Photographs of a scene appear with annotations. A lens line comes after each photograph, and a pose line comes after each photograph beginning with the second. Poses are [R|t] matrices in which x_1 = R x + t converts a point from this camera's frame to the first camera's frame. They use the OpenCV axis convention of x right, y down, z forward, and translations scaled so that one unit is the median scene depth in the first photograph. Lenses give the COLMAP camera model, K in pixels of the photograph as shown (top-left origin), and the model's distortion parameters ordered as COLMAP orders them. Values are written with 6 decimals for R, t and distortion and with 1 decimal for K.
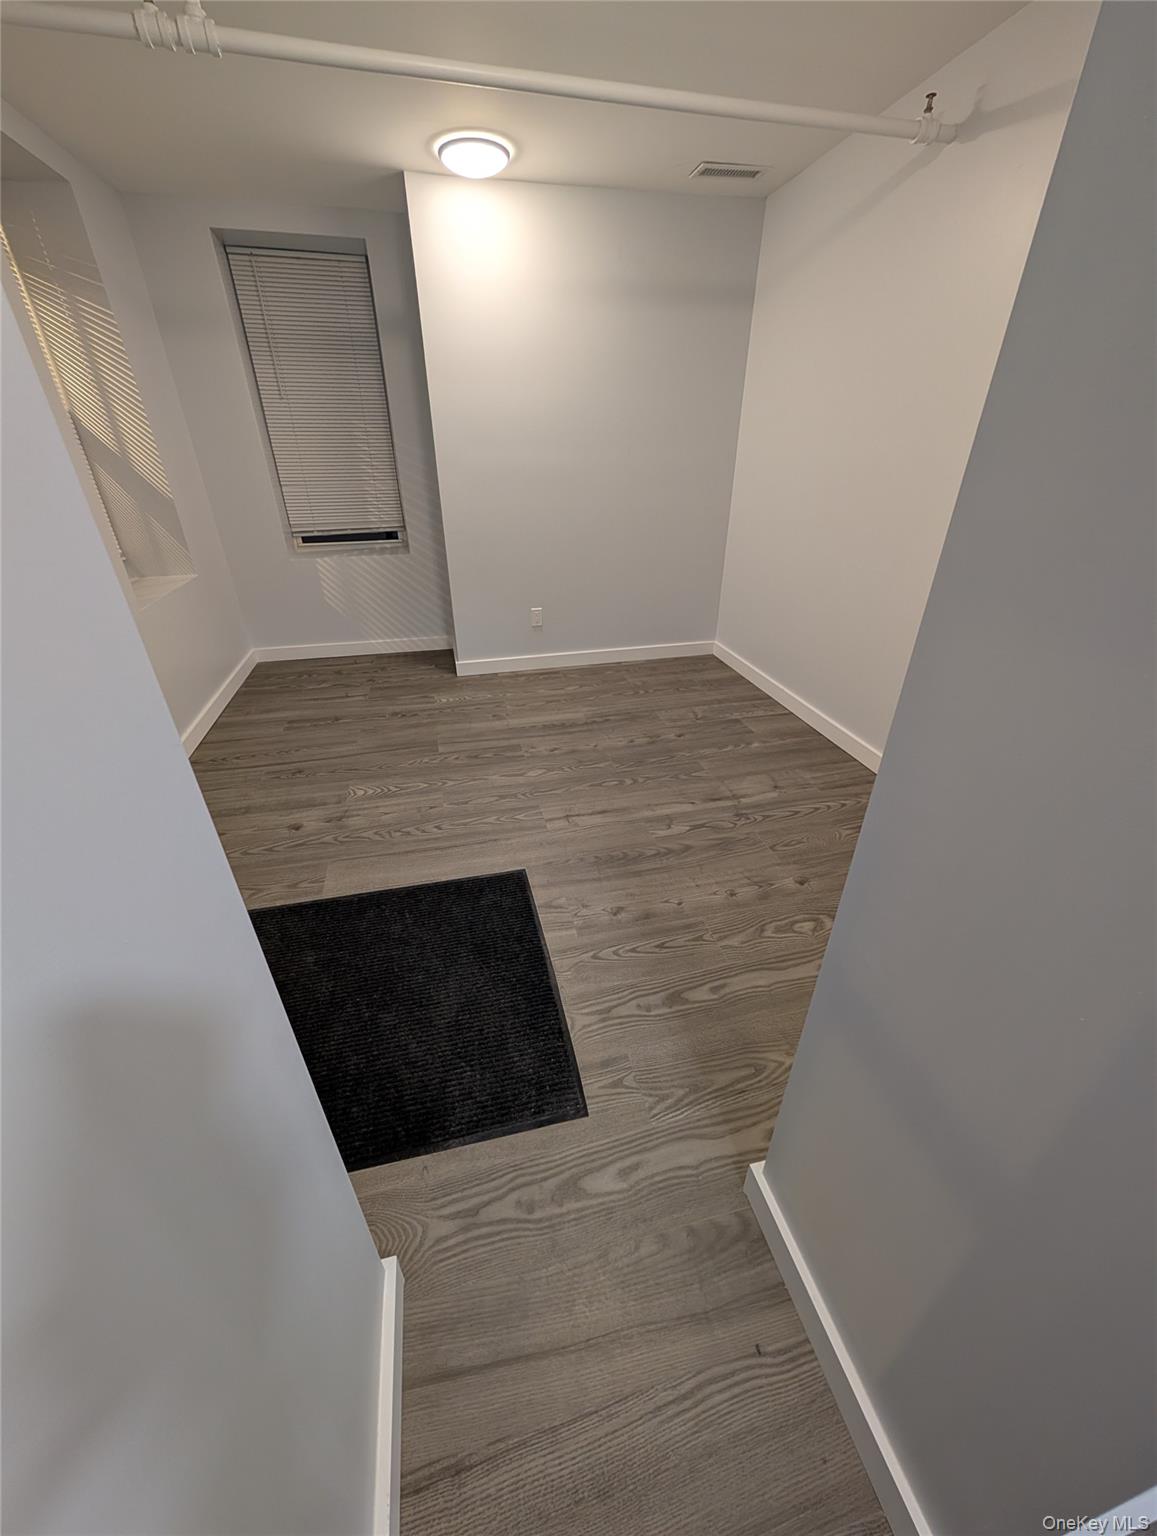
lens RADIAL K [[588.2, 0, 569.8], [0, 588.2, 770.1], [0, 0, 1]] dist [0.001013, 0.000087]
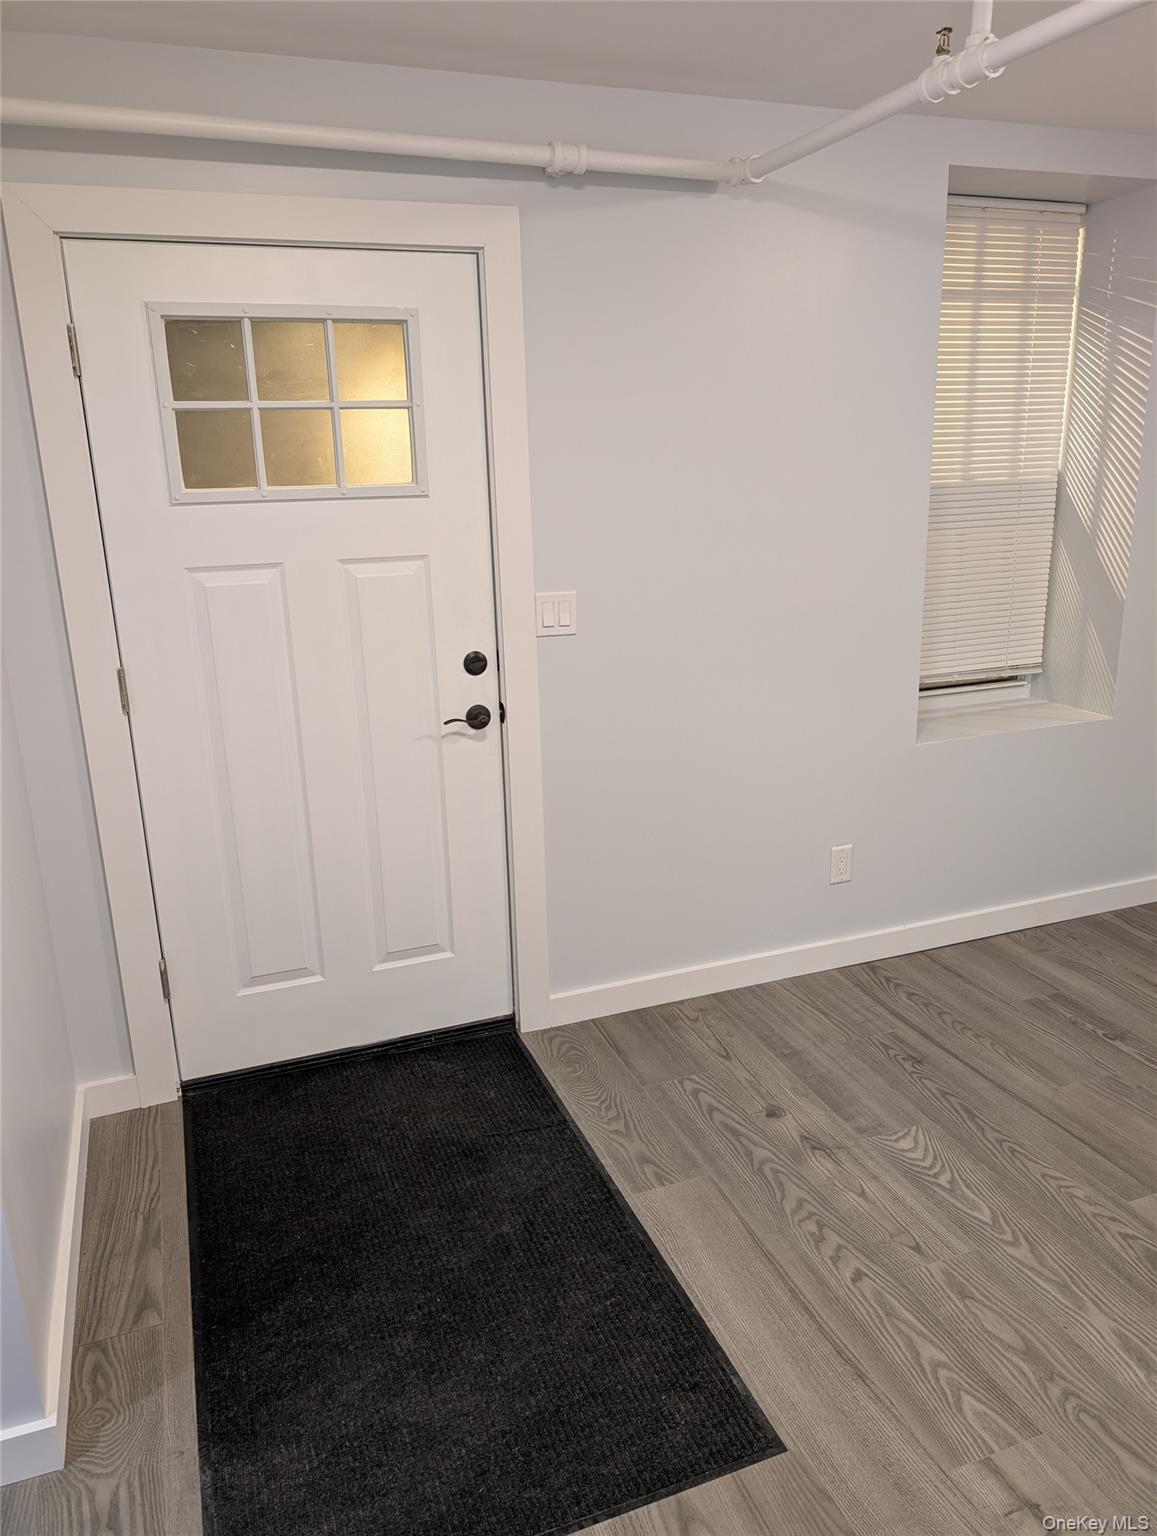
lens RADIAL K [[1101.6, 0, 566.9], [0, 1101.6, 770.3], [0, 0, 1]] dist [0.019241, -0.011614]
pose [[0.123023, 0.273297, -0.954031, 0.477427], [-0.461870, 0.866641, 0.188705, -0.306980], [0.878375, 0.417423, 0.232844, 0.353657]]
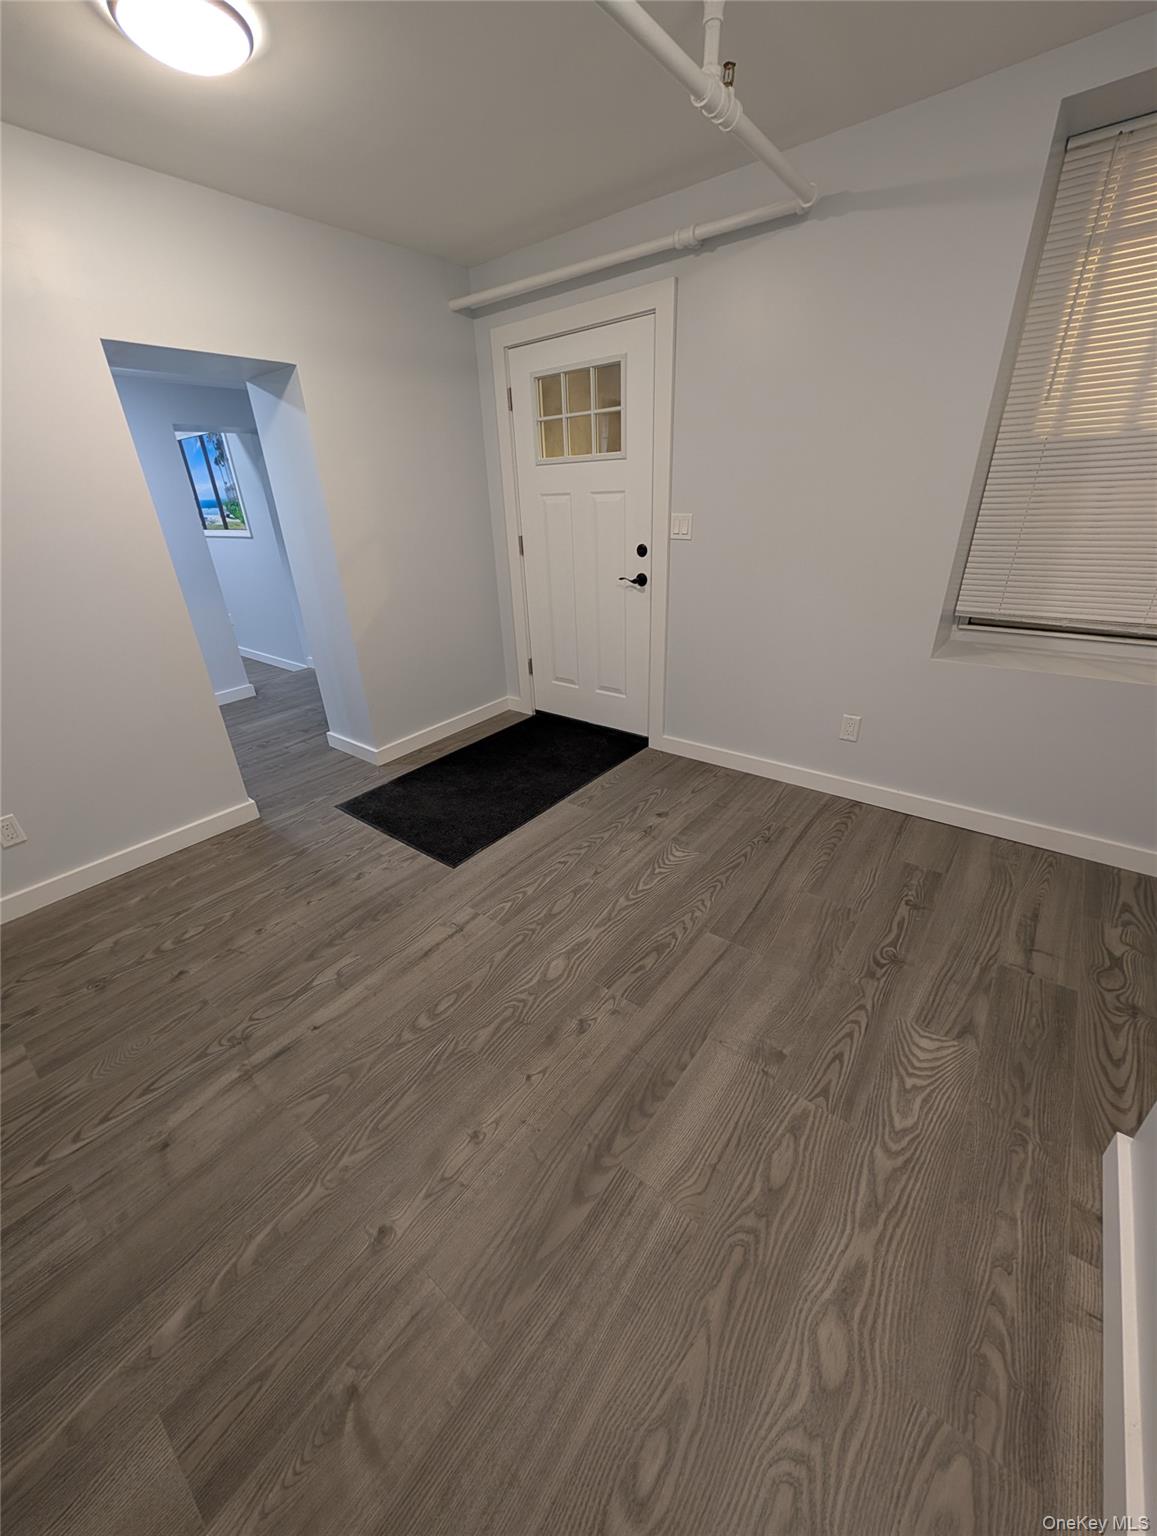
lens RADIAL K [[577.6, 0, 565.8], [0, 577.6, 765.8], [0, 0, 1]] dist [-0.001233, -0.000025]
pose [[-0.789200, 0.304724, -0.533205, 0.237045], [-0.255596, 0.626479, 0.736339, -0.687680], [0.558421, 0.717403, -0.416531, 1.189607]]
